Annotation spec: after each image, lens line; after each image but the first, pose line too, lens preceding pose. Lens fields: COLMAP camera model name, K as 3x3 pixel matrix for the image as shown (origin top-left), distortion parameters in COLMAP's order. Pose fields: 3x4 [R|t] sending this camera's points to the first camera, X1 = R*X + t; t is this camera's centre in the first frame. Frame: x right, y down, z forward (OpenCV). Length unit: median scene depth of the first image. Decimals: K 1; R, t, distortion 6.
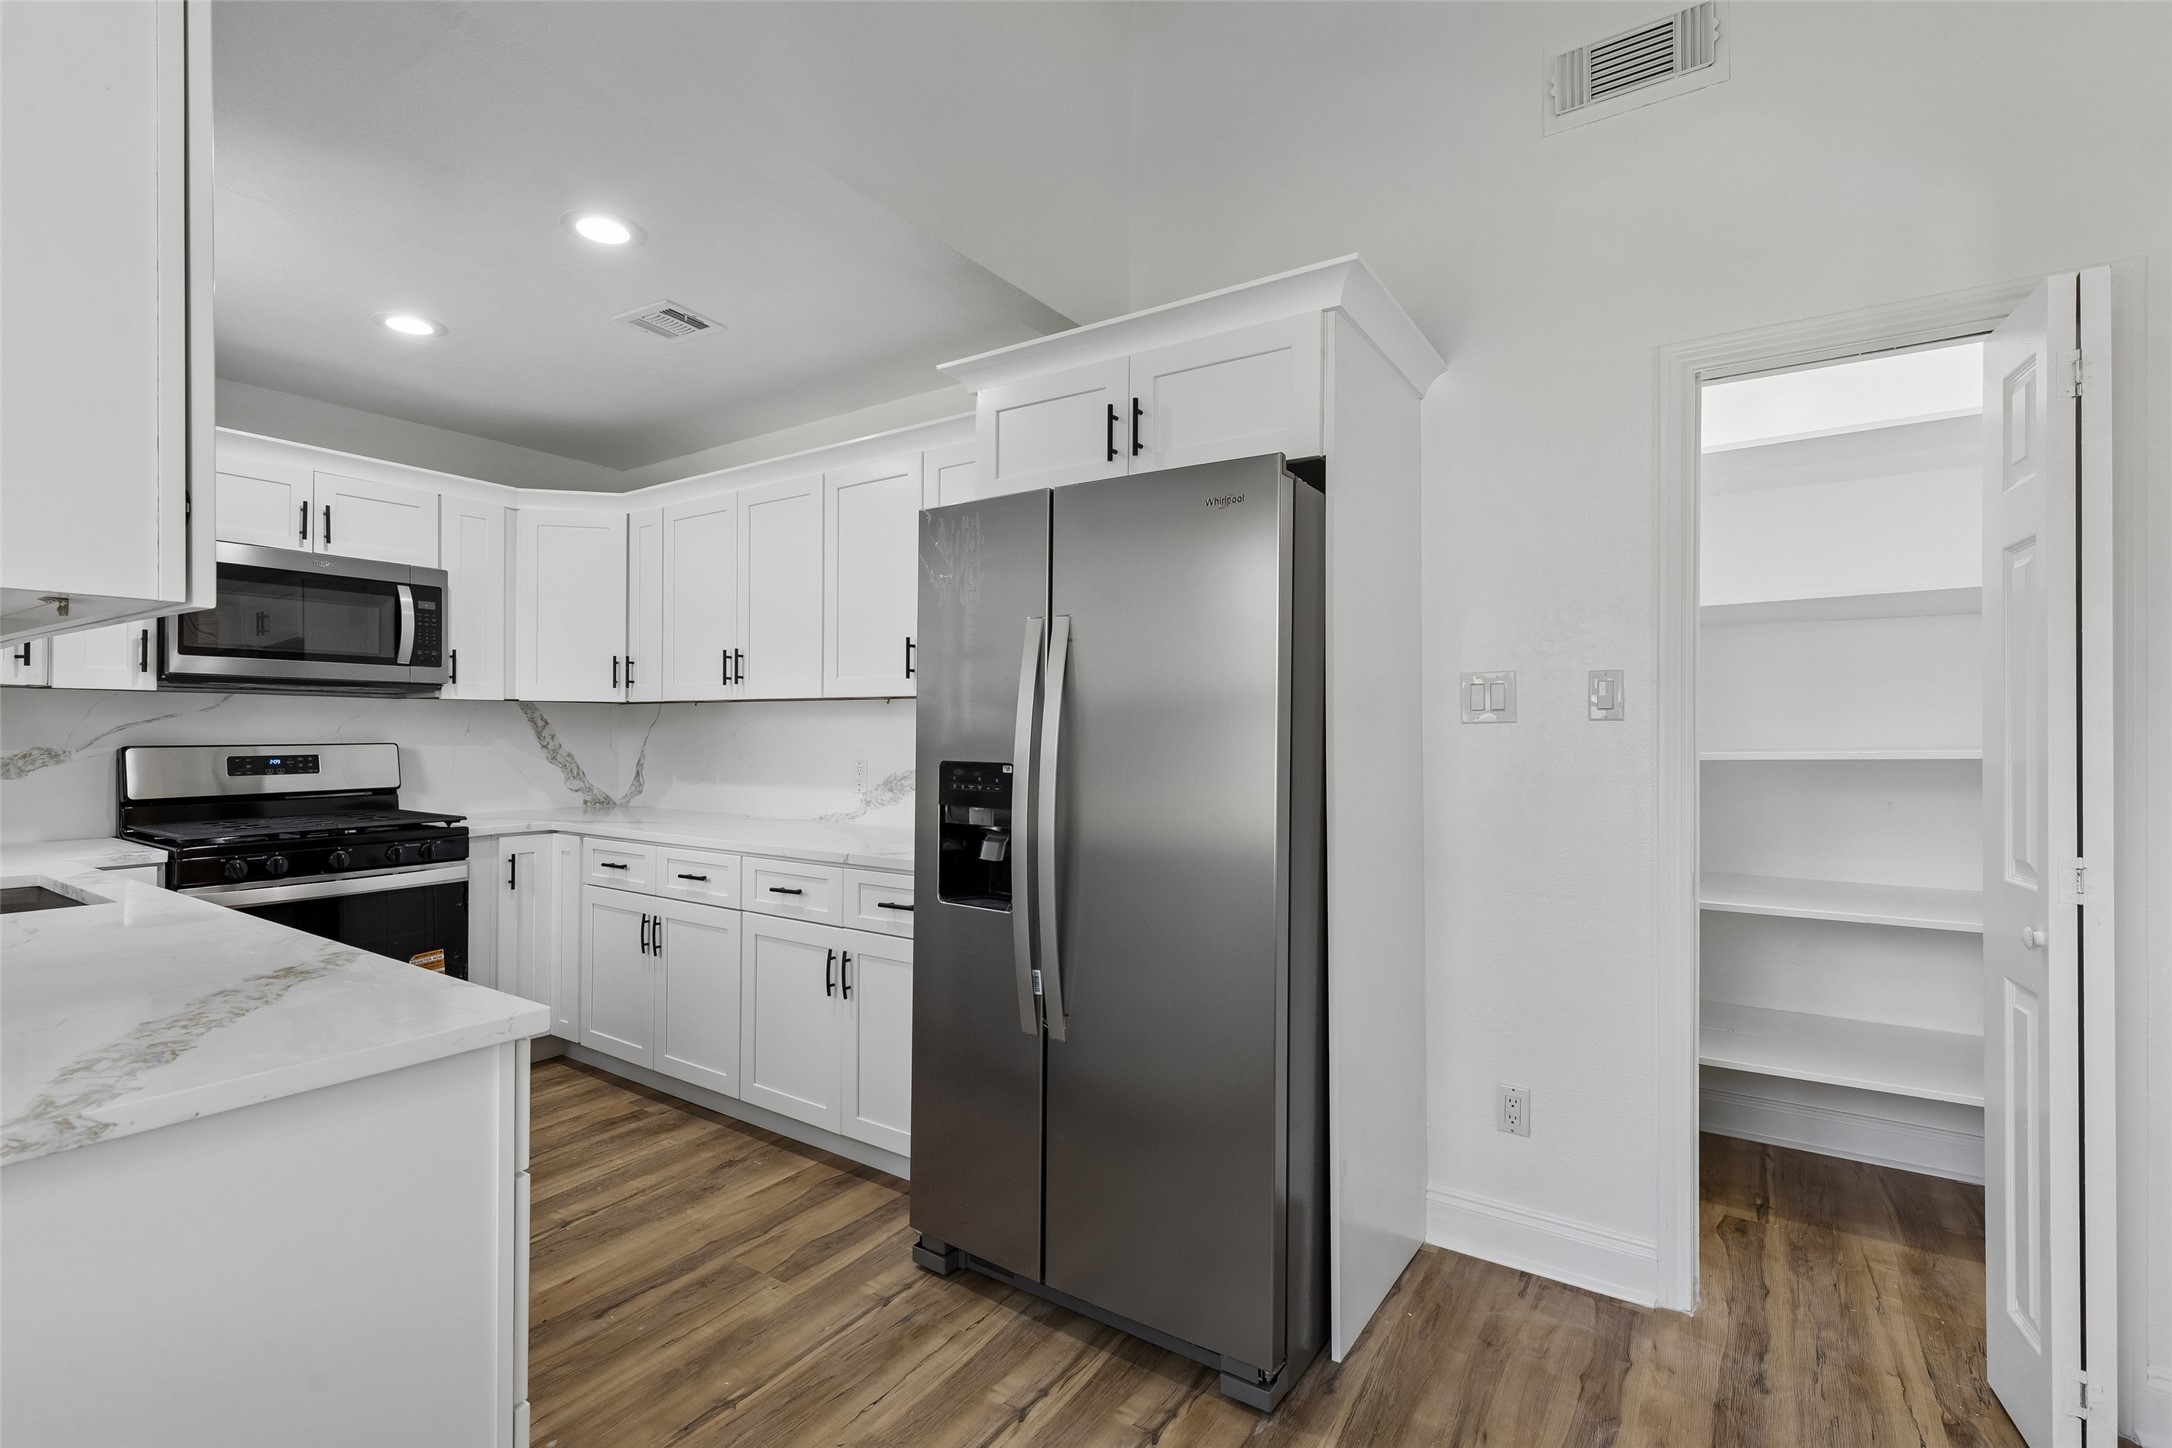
lens RADIAL K [[980.0, 0, 1079.4], [0, 980.0, 723.5], [0, 0, 1]] dist [0.006577, -0.000570]
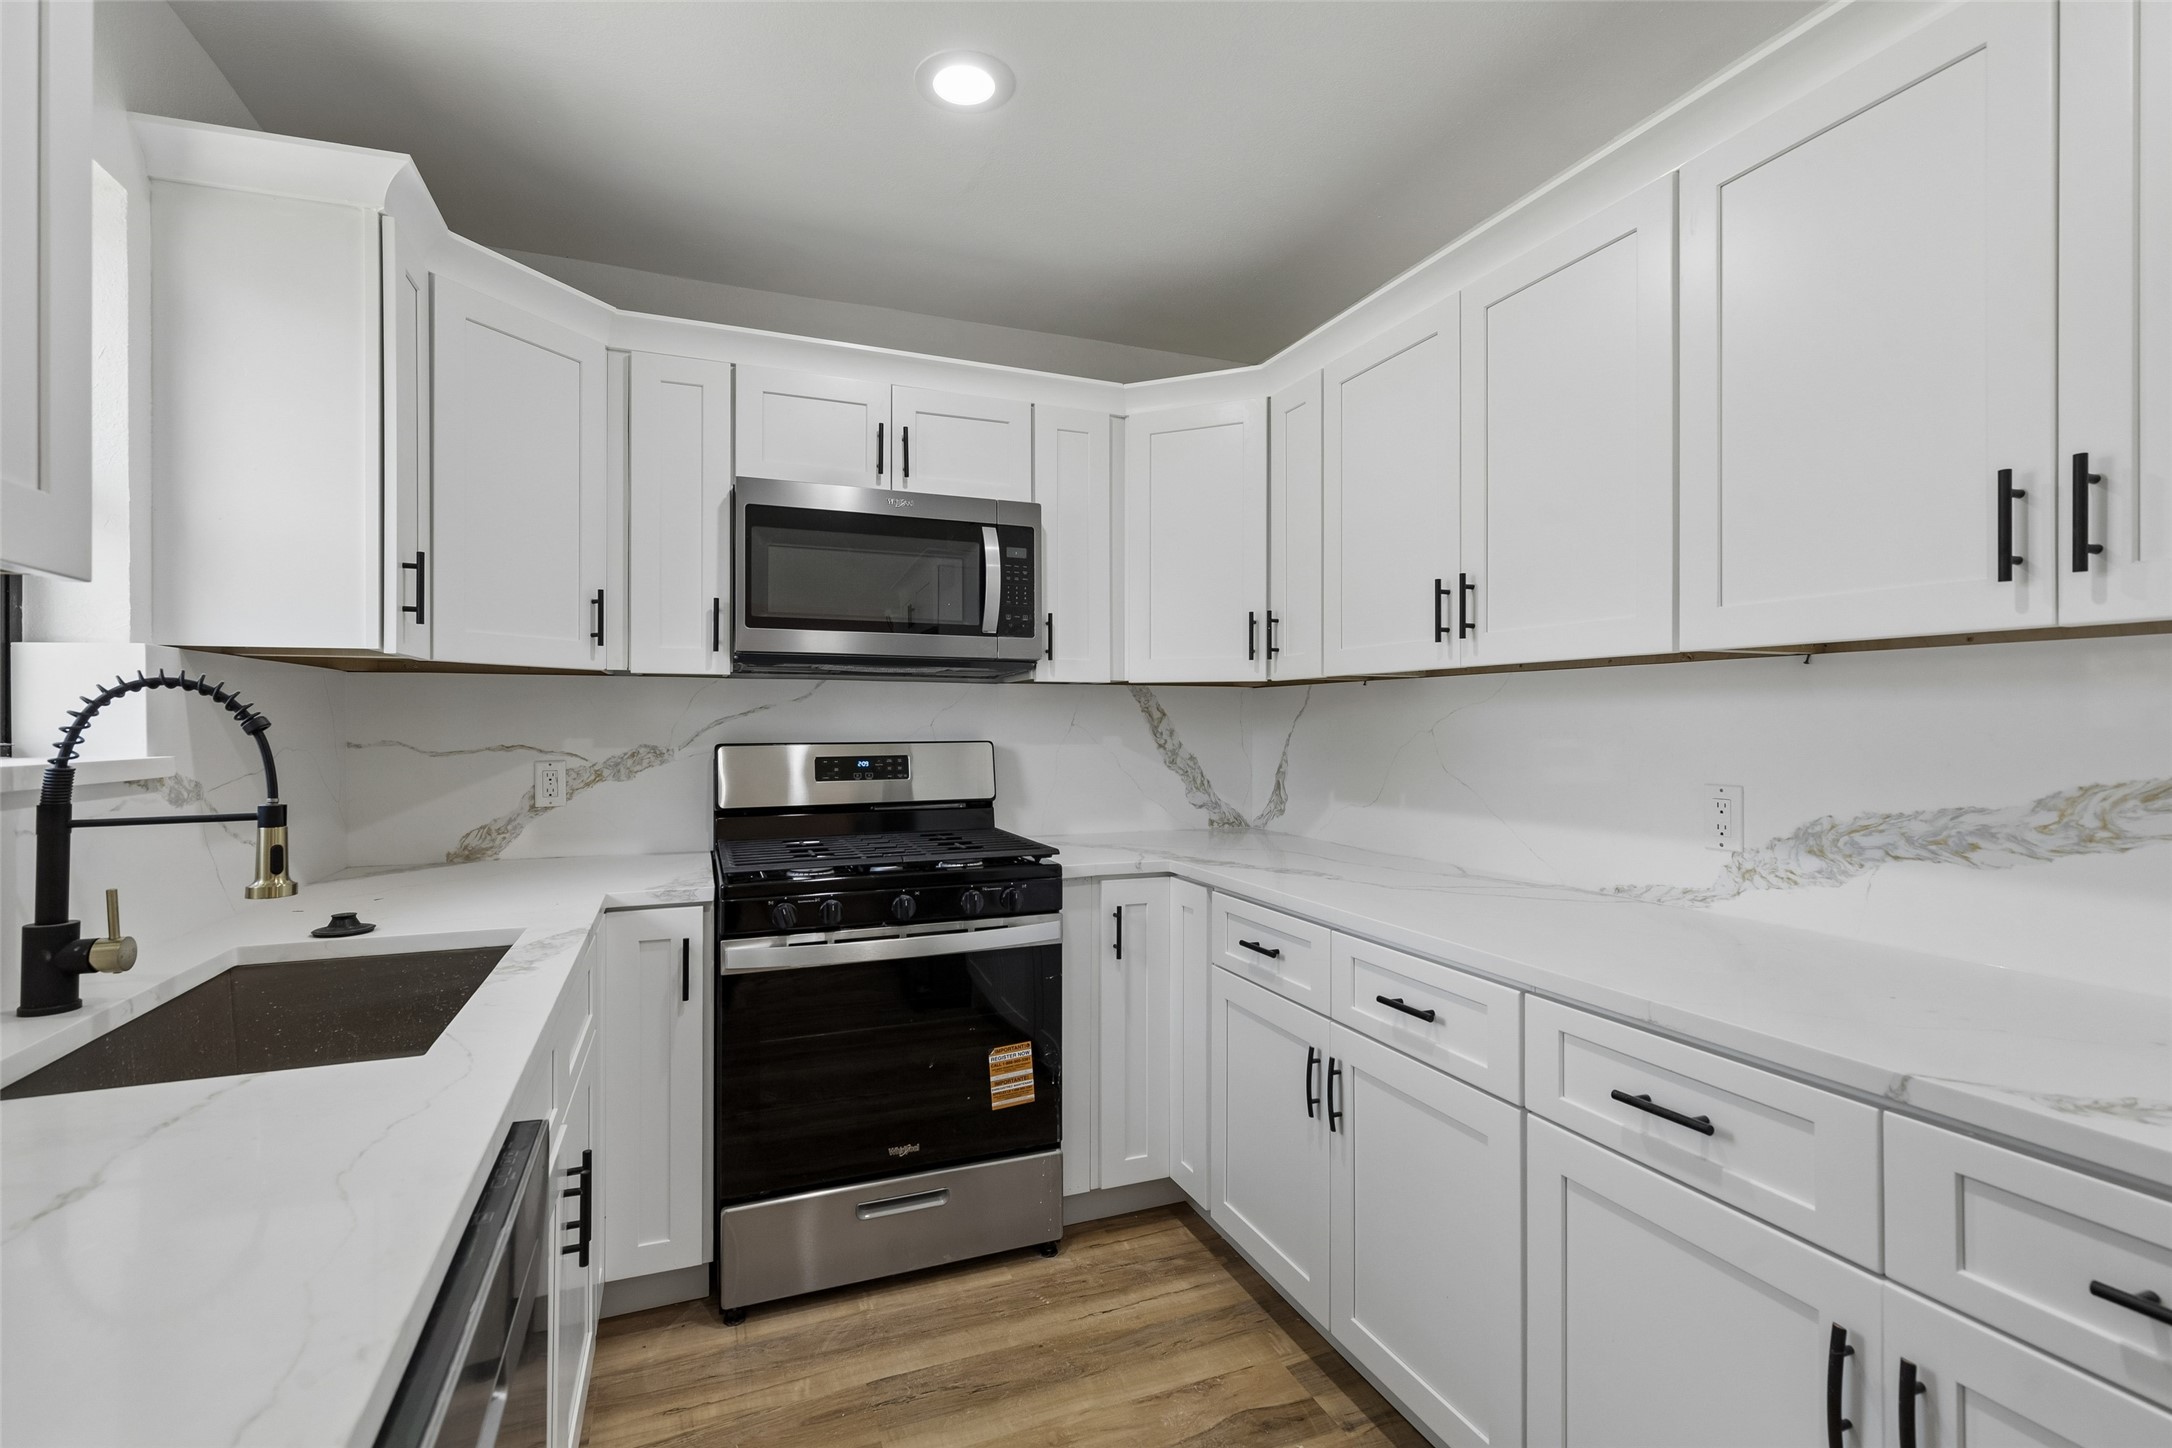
lens RADIAL K [[980.0, 0, 1084.4], [0, 980.0, 719.3], [0, 0, 1]] dist [0.006577, -0.000570]
pose [[0.832599, -0.004592, -0.553858, -0.223086], [0.006028, 0.999982, 0.000772, 0.003144], [0.553844, -0.003981, 0.832611, 0.427876]]
